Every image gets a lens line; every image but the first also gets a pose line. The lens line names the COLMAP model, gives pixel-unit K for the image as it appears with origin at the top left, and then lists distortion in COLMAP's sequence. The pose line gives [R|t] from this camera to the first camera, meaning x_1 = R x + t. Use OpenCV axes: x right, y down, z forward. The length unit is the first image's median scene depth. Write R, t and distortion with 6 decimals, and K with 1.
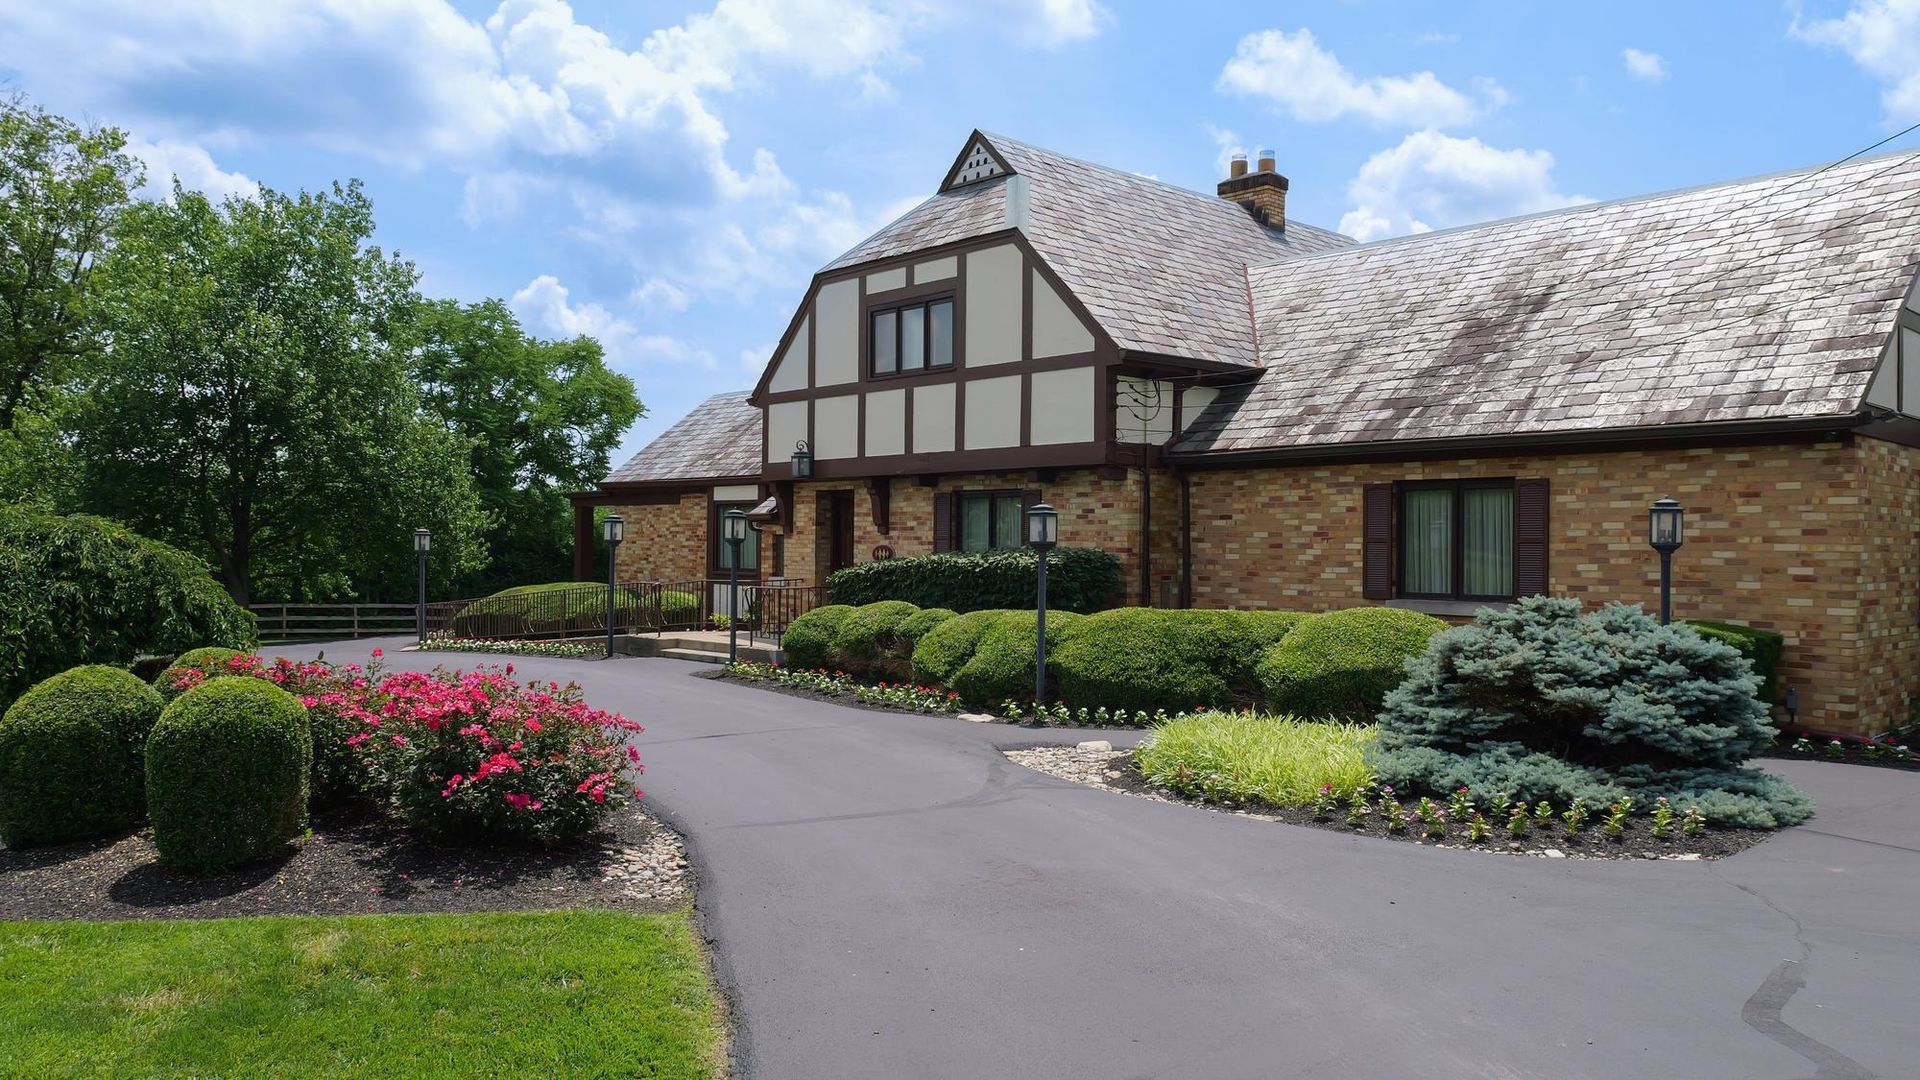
lens RADIAL K [[1359.2, 0, 963.9], [0, 1359.2, 536.2], [0, 0, 1]] dist [-0.034117, 0.016503]
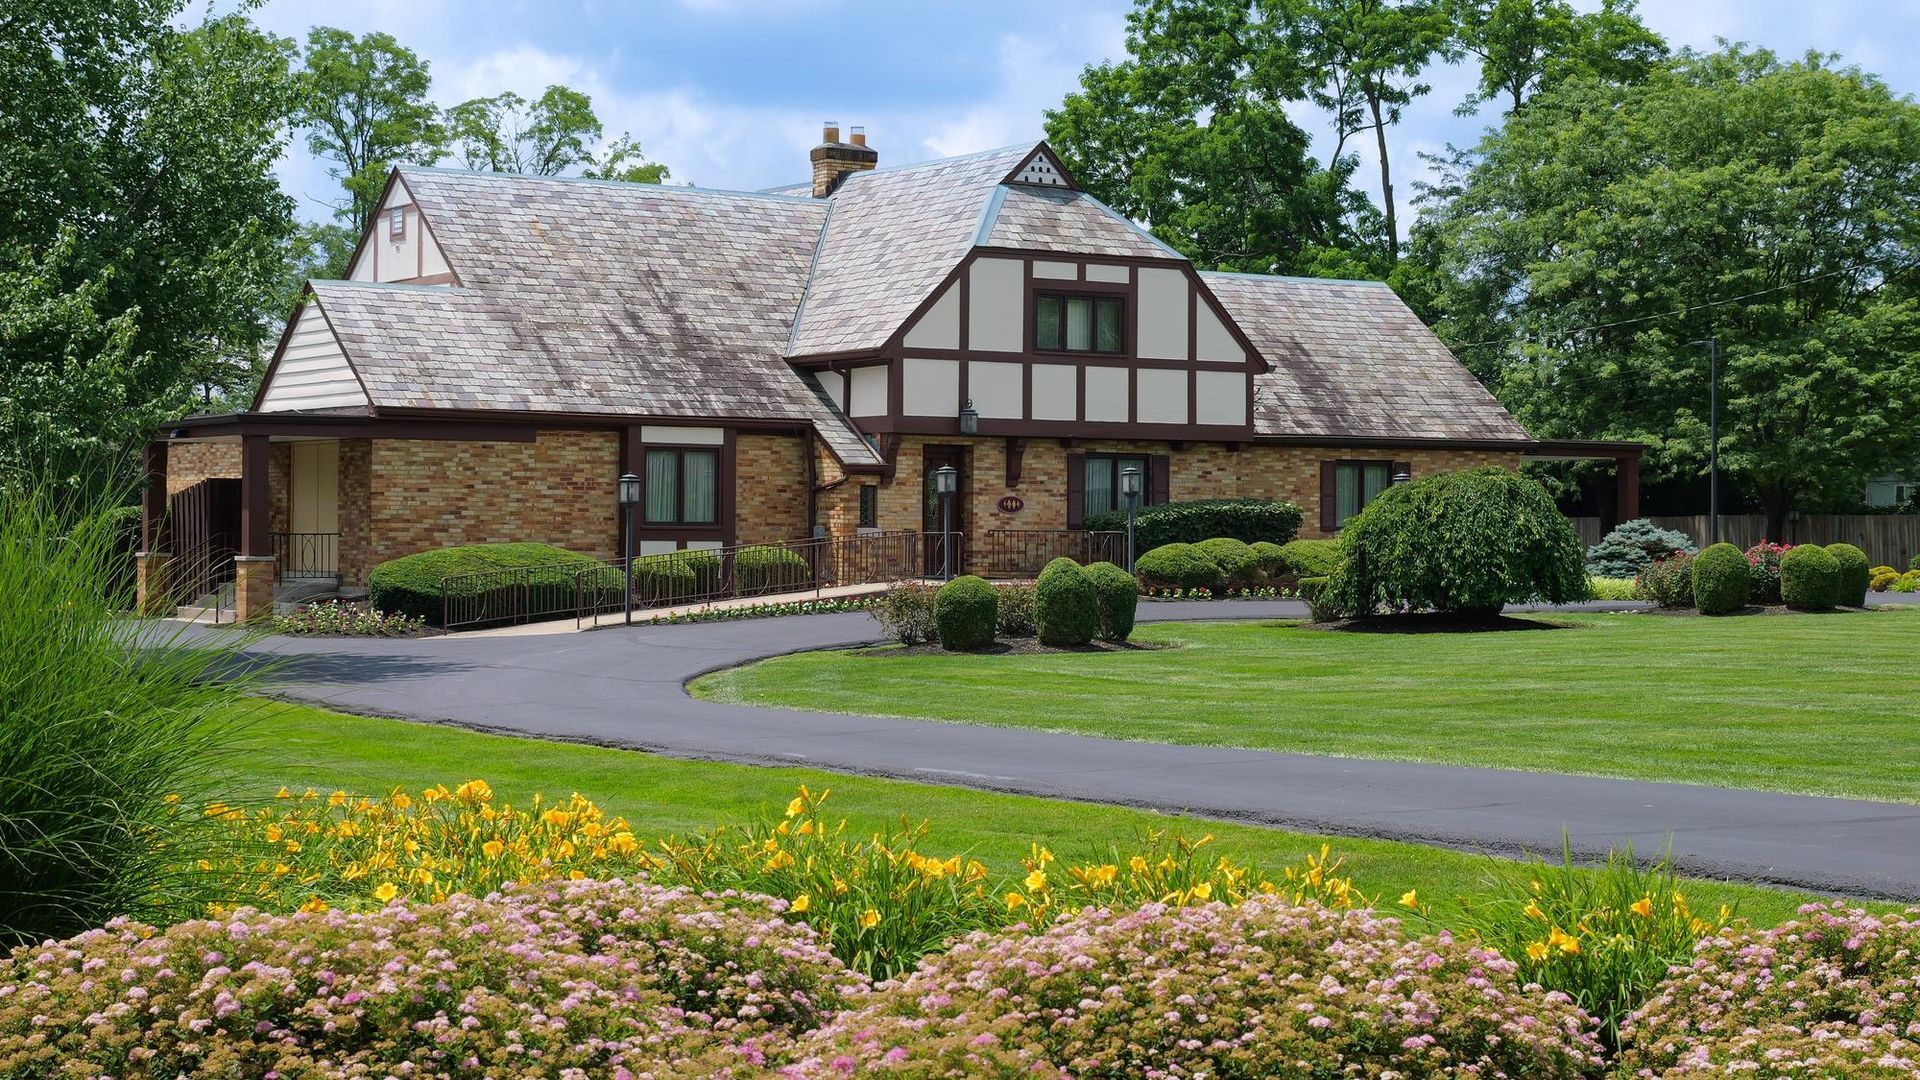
lens RADIAL K [[3135.1, 0, 953.4], [0, 3135.1, 548.0], [0, 0, 1]] dist [0.031914, 0.000000]
pose [[0.166833, -0.013817, 0.985888, -2.757249], [-0.009922, 0.999828, 0.015691, 0.009368], [-0.985935, -0.012400, 0.166667, 0.638510]]
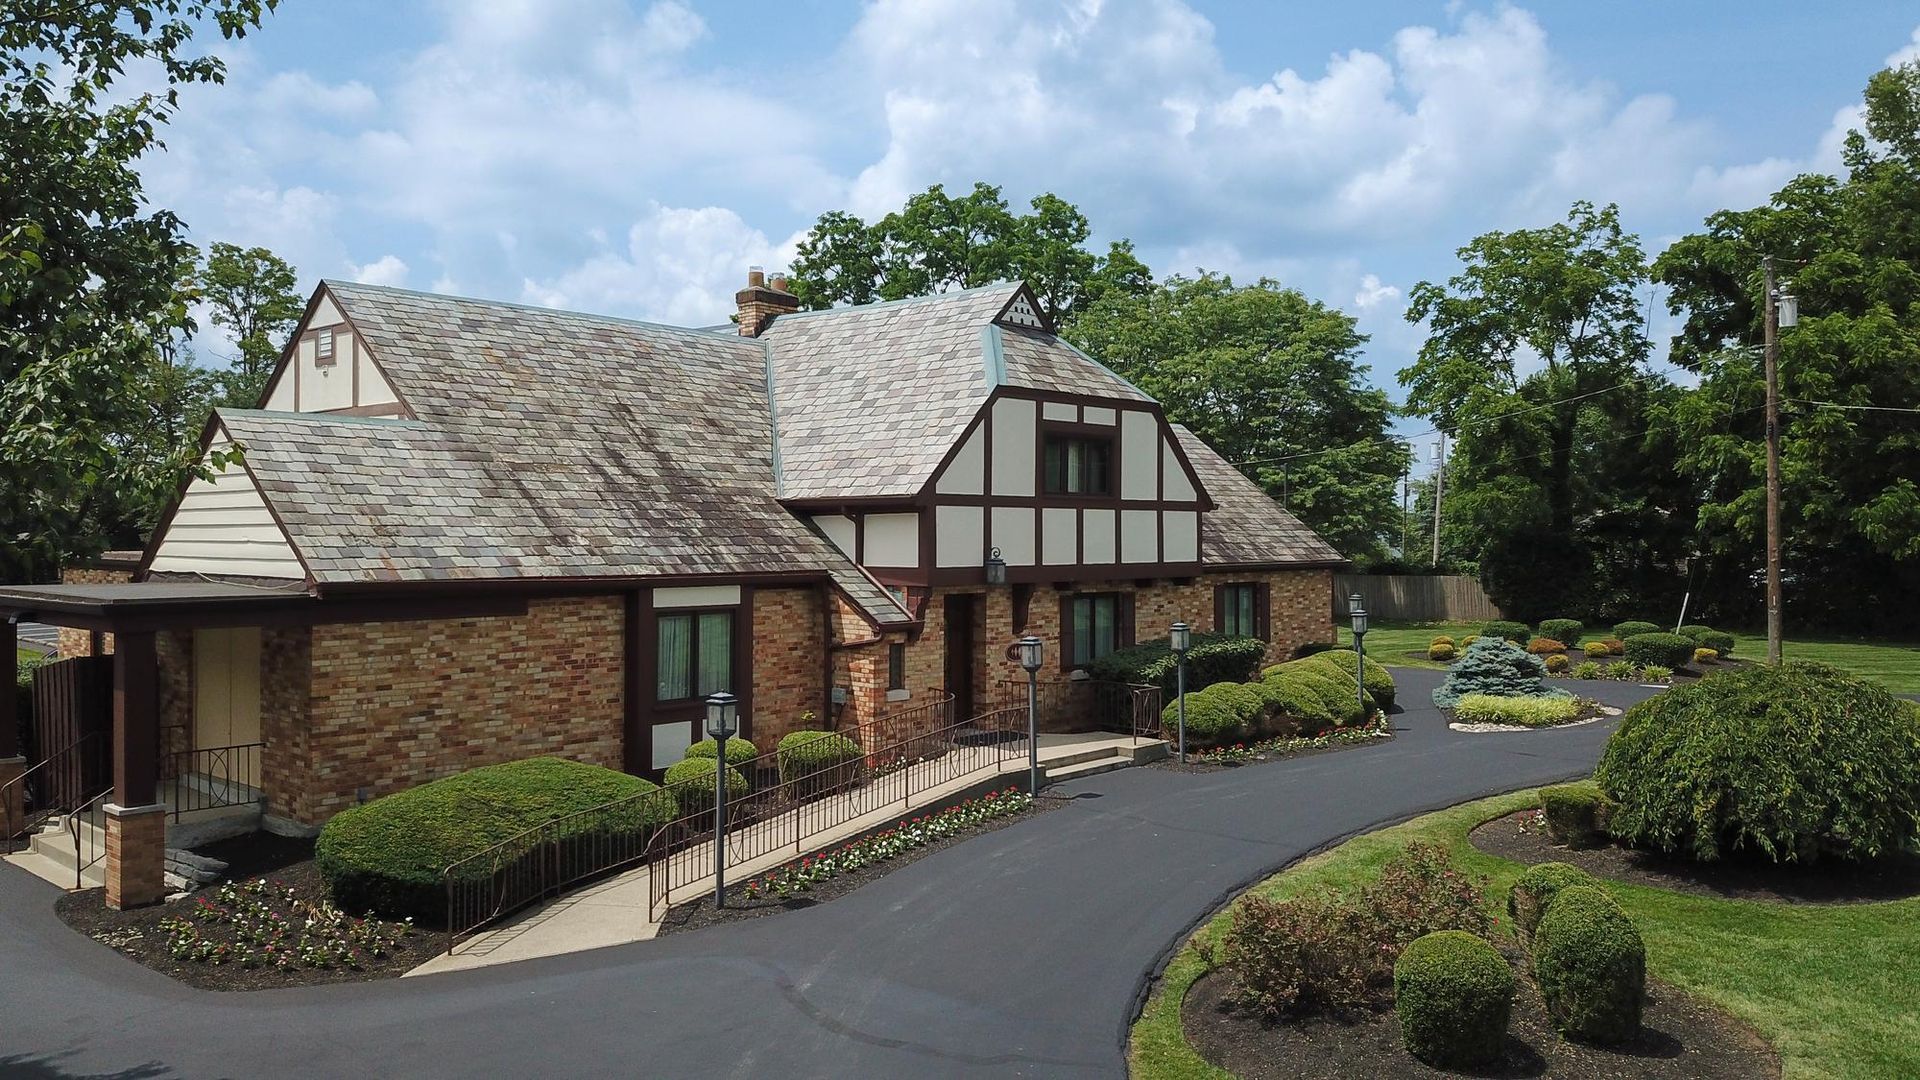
lens RADIAL K [[1459.8, 0, 967.0], [0, 1459.8, 549.5], [0, 0, 1]] dist [0.033634, -0.053023]
pose [[-0.104437, -0.020833, 0.994313, -1.278975], [-0.006880, 0.999772, 0.020225, -0.097553], [-0.994508, -0.004729, -0.104556, 1.214872]]
